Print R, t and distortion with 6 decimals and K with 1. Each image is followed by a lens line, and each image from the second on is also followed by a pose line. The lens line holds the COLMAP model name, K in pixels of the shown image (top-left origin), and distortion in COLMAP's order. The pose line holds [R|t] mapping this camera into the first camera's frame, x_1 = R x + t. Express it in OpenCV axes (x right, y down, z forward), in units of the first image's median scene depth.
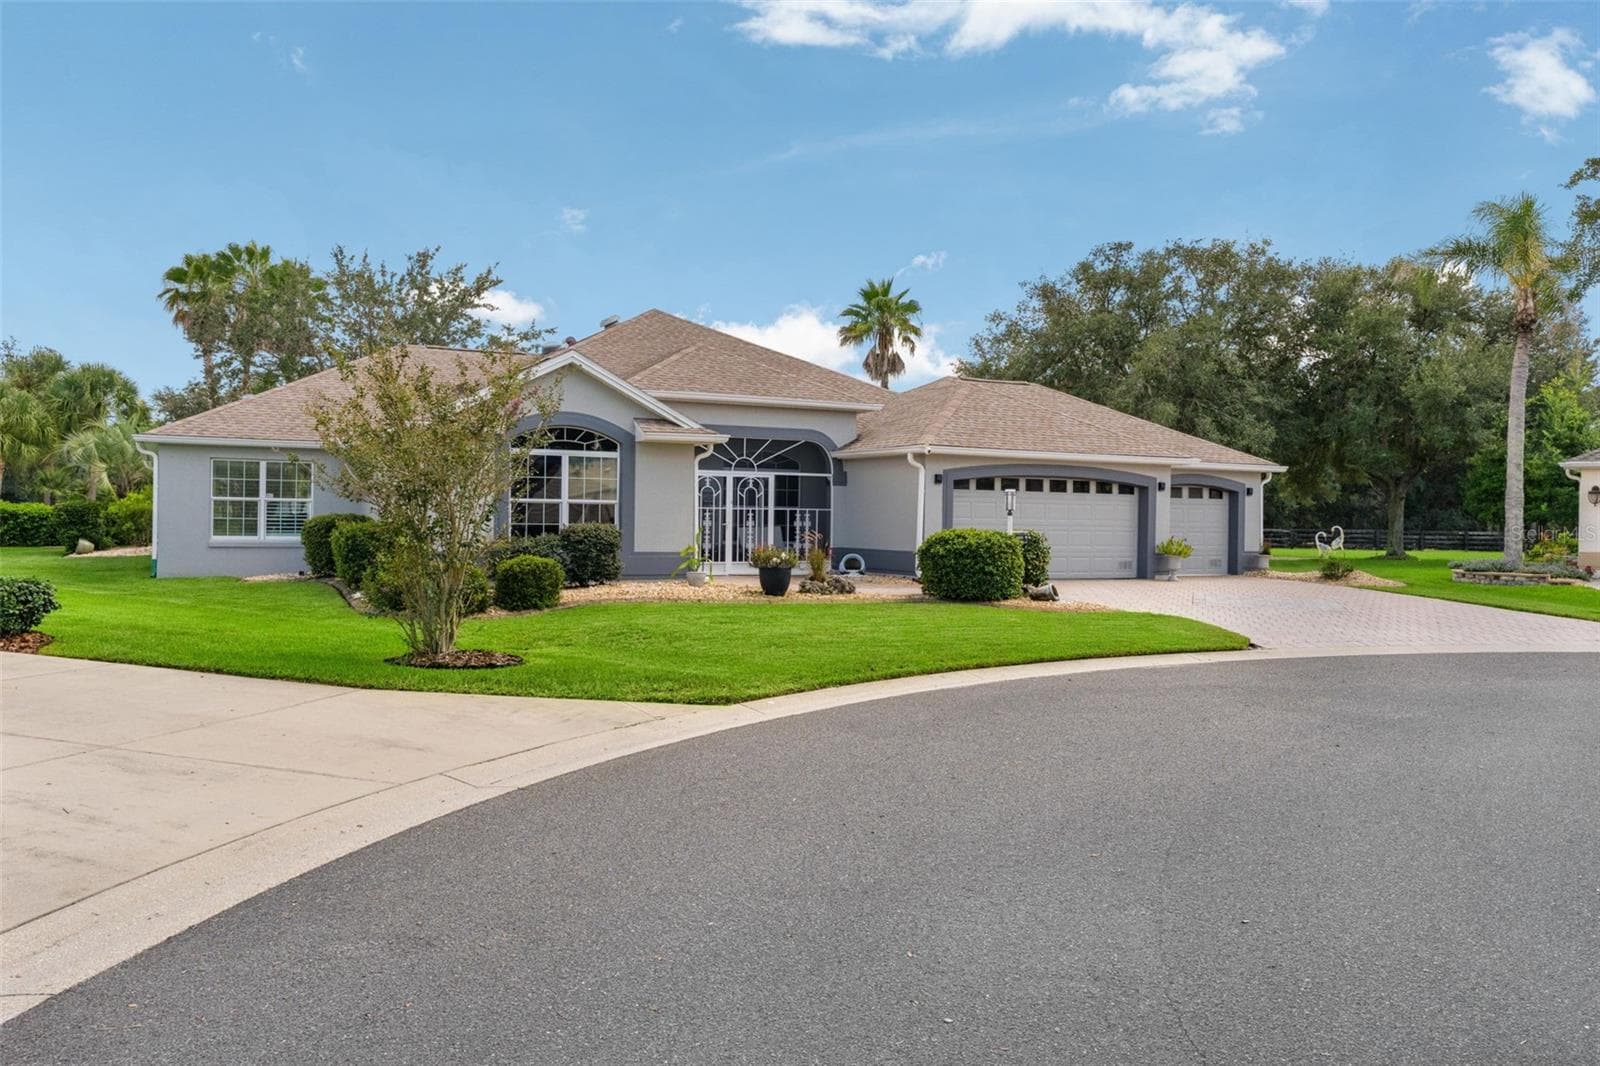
lens RADIAL K [[1242.1, 0, 807.8], [0, 1242.1, 526.1], [0, 0, 1]] dist [-0.002885, 0.003433]
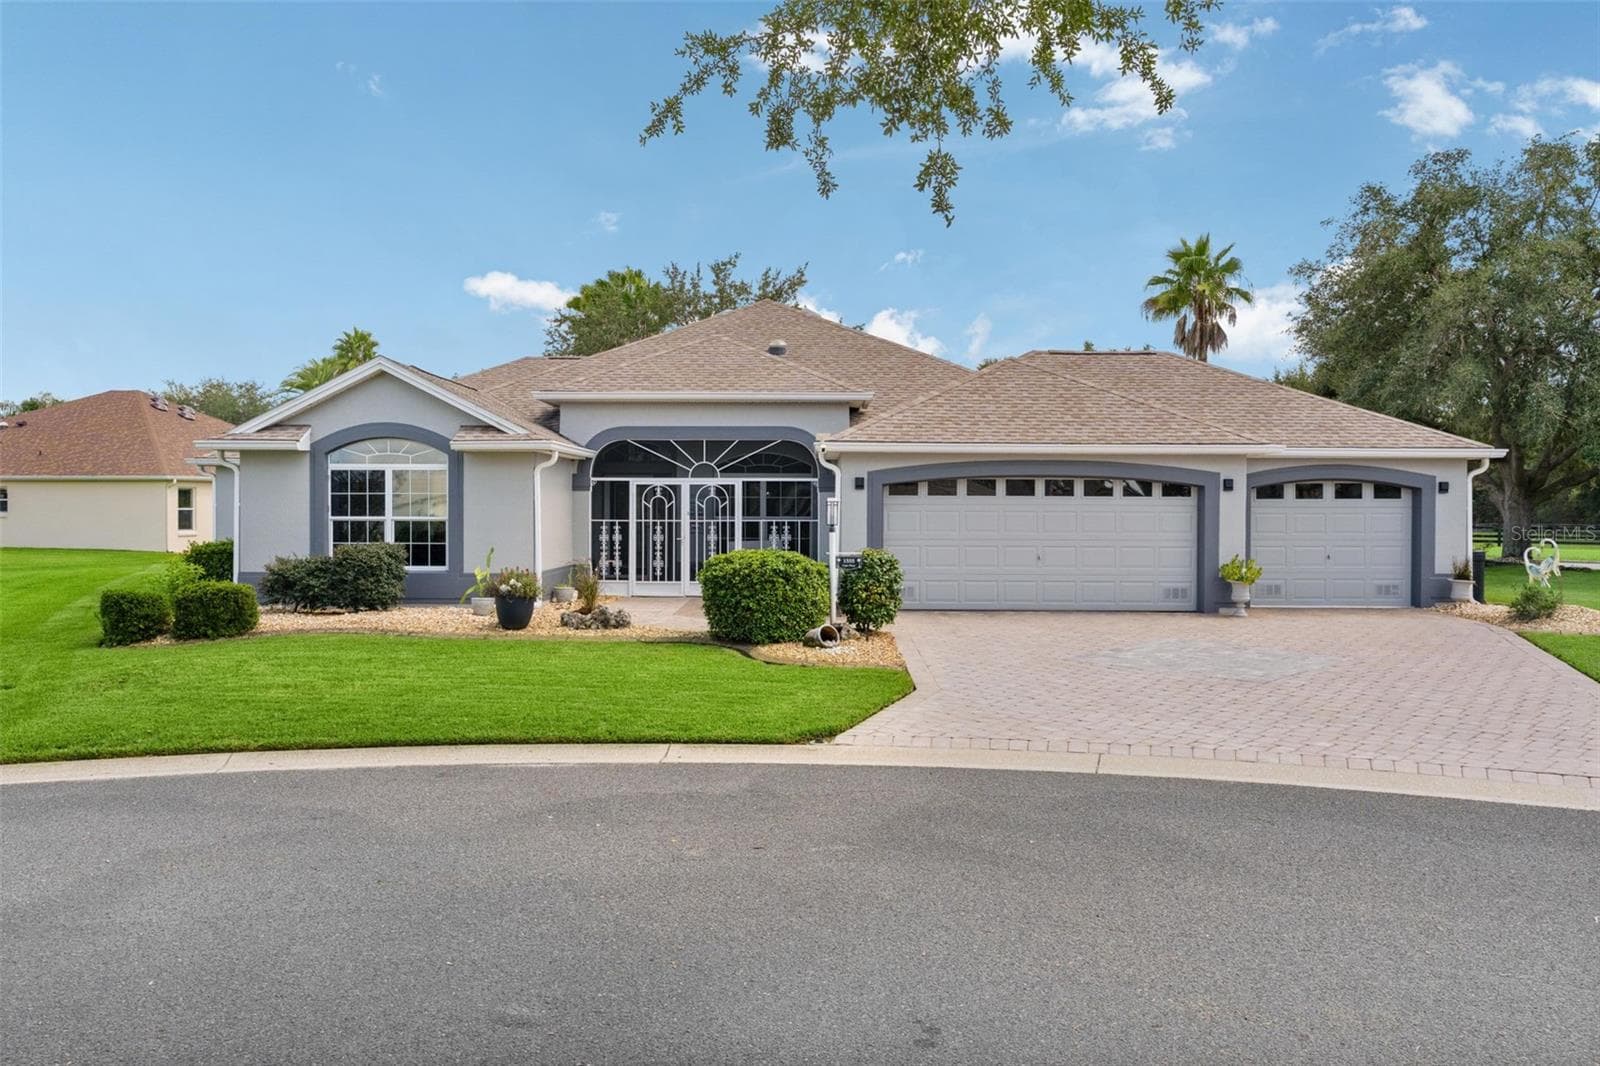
lens RADIAL K [[1242.1, 0, 807.8], [0, 1242.1, 526.1], [0, 0, 1]] dist [-0.002885, 0.003433]
pose [[0.884723, -0.005574, -0.466083, 0.404518], [0.006248, 0.999980, -0.000098, -0.009564], [0.466074, -0.002825, 0.884741, 0.252409]]
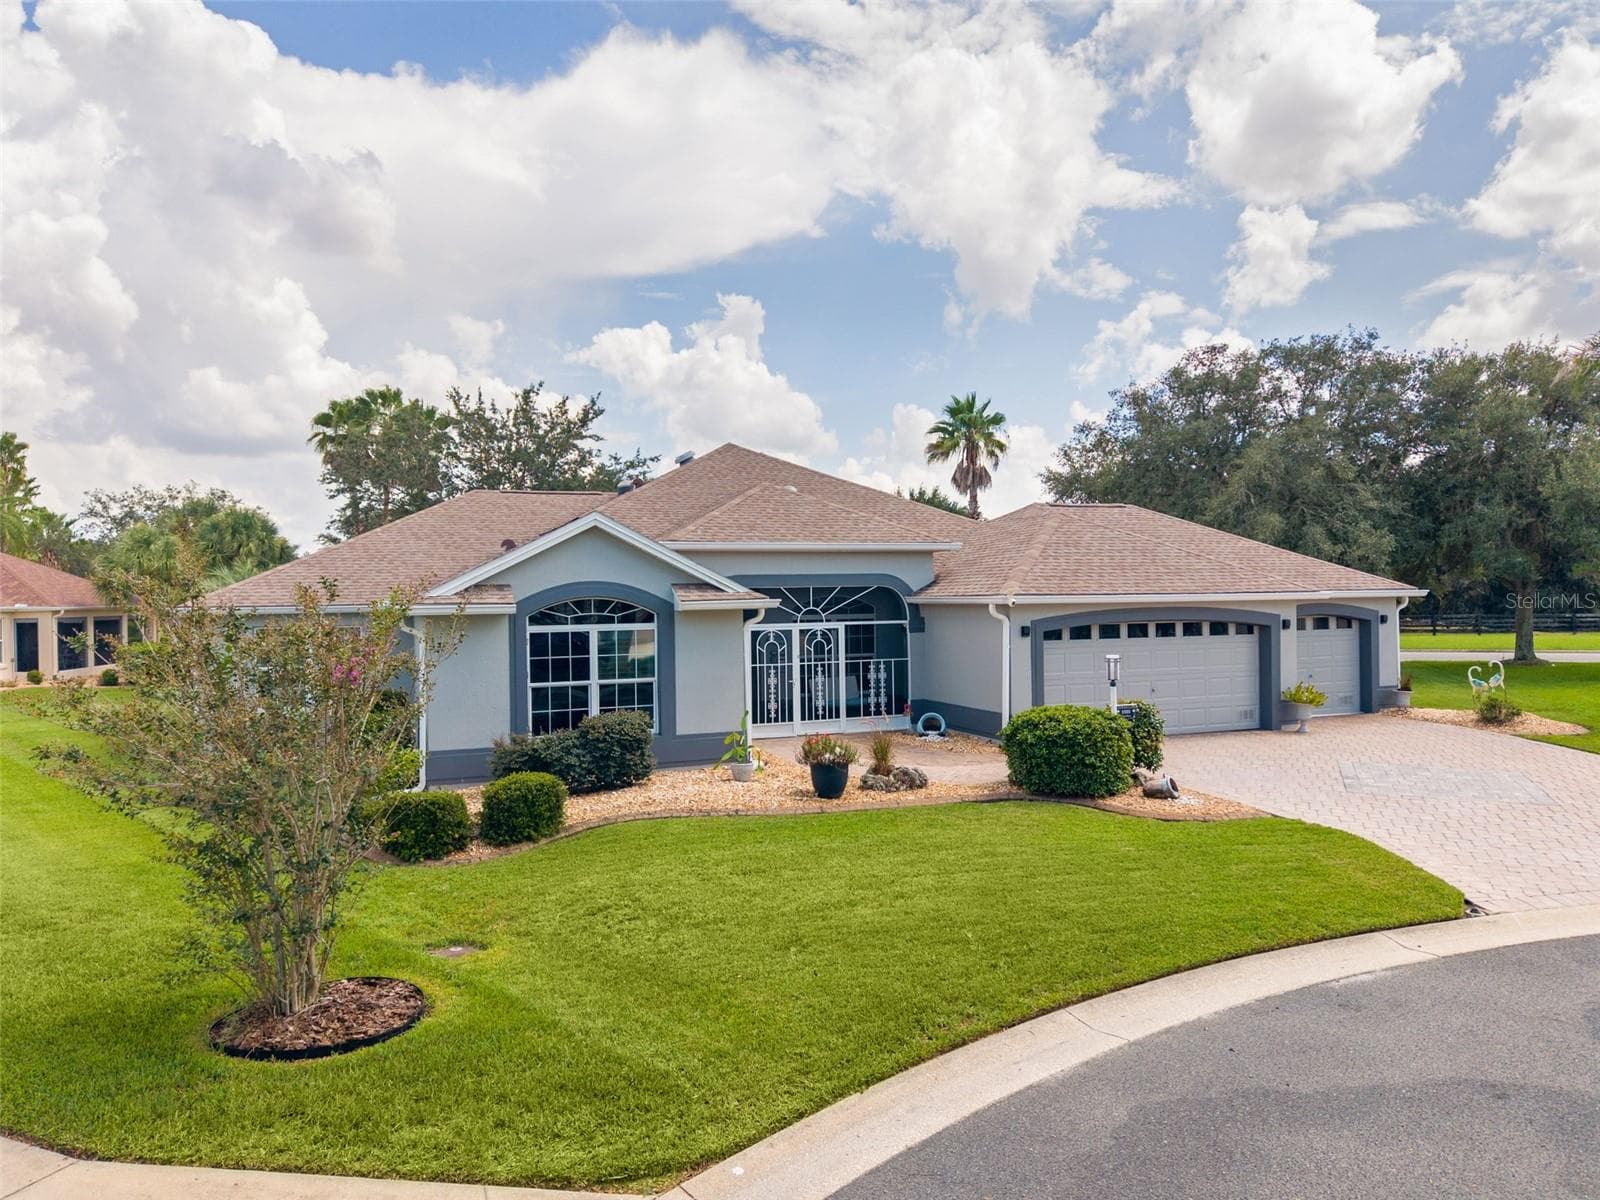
lens RADIAL K [[1067.3, 0, 802.8], [0, 1067.3, 607.1], [0, 0, 1]] dist [0.062636, -0.089283]
pose [[0.993765, -0.028245, -0.107856, 0.027235], [0.028562, 0.999591, 0.001390, -0.054968], [0.107773, -0.004461, 0.994166, 0.204666]]
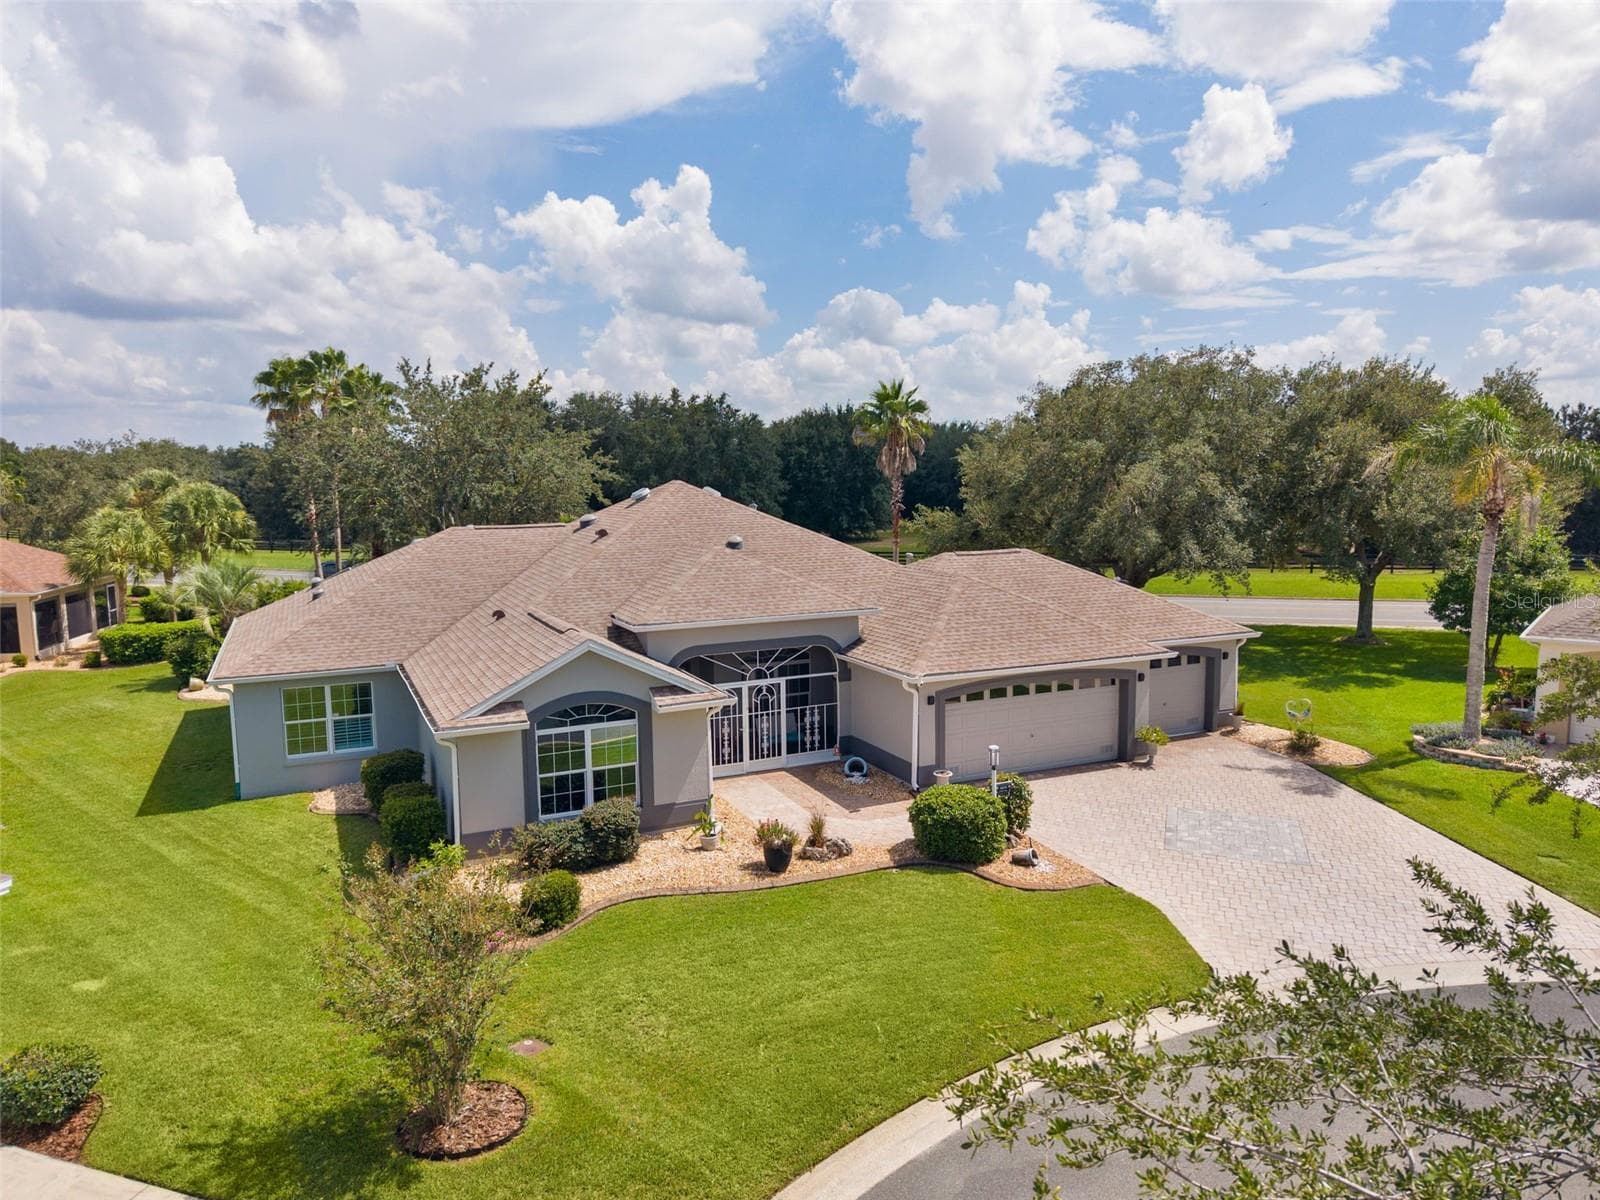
lens RADIAL K [[1067.3, 0, 802.8], [0, 1067.3, 607.1], [0, 0, 1]] dist [0.062636, -0.089283]
pose [[0.998769, -0.023123, -0.043876, 0.031321], [0.028133, 0.992704, 0.117245, -0.211893], [0.040844, -0.118335, 0.992133, 0.059756]]
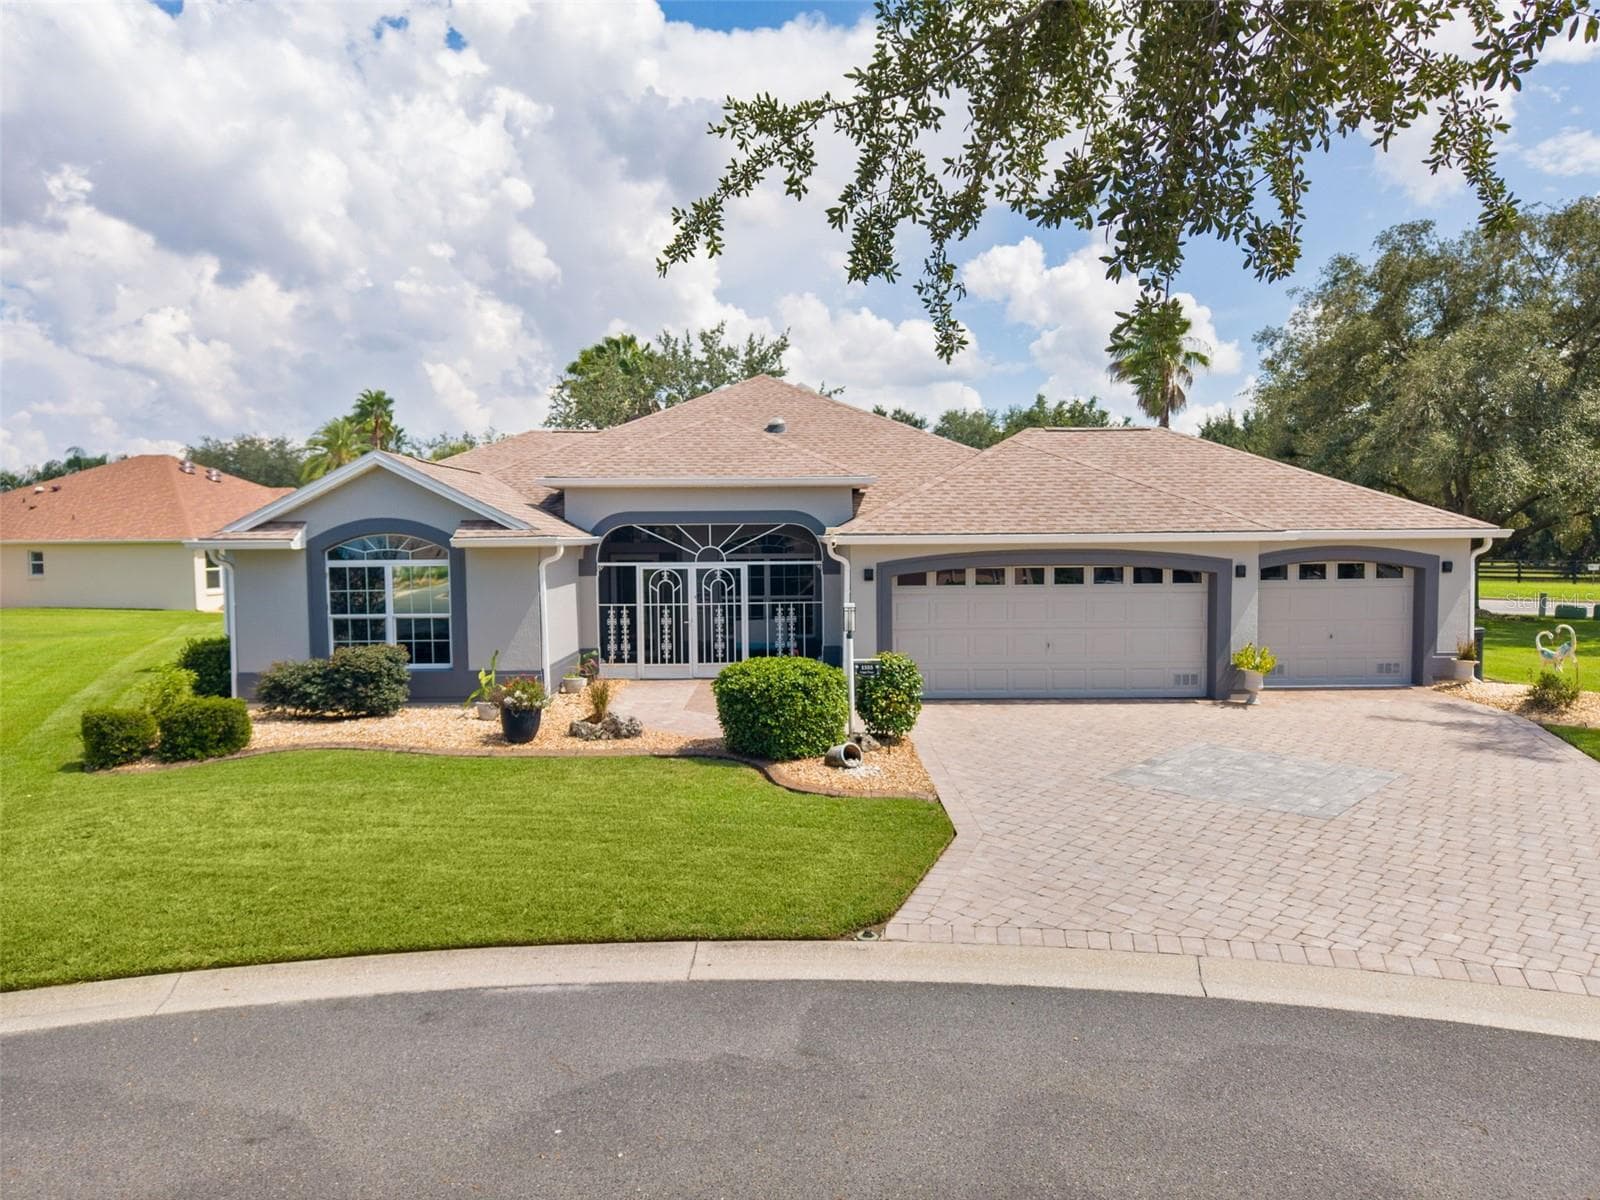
lens RADIAL K [[1071.6, 0, 811.7], [0, 1071.6, 603.8], [0, 0, 1]] dist [0.063002, -0.086536]
pose [[0.895452, 0.004142, -0.445139, 0.341410], [0.019728, 0.998605, 0.048978, -0.048686], [0.444721, -0.052639, 0.894121, 0.334344]]
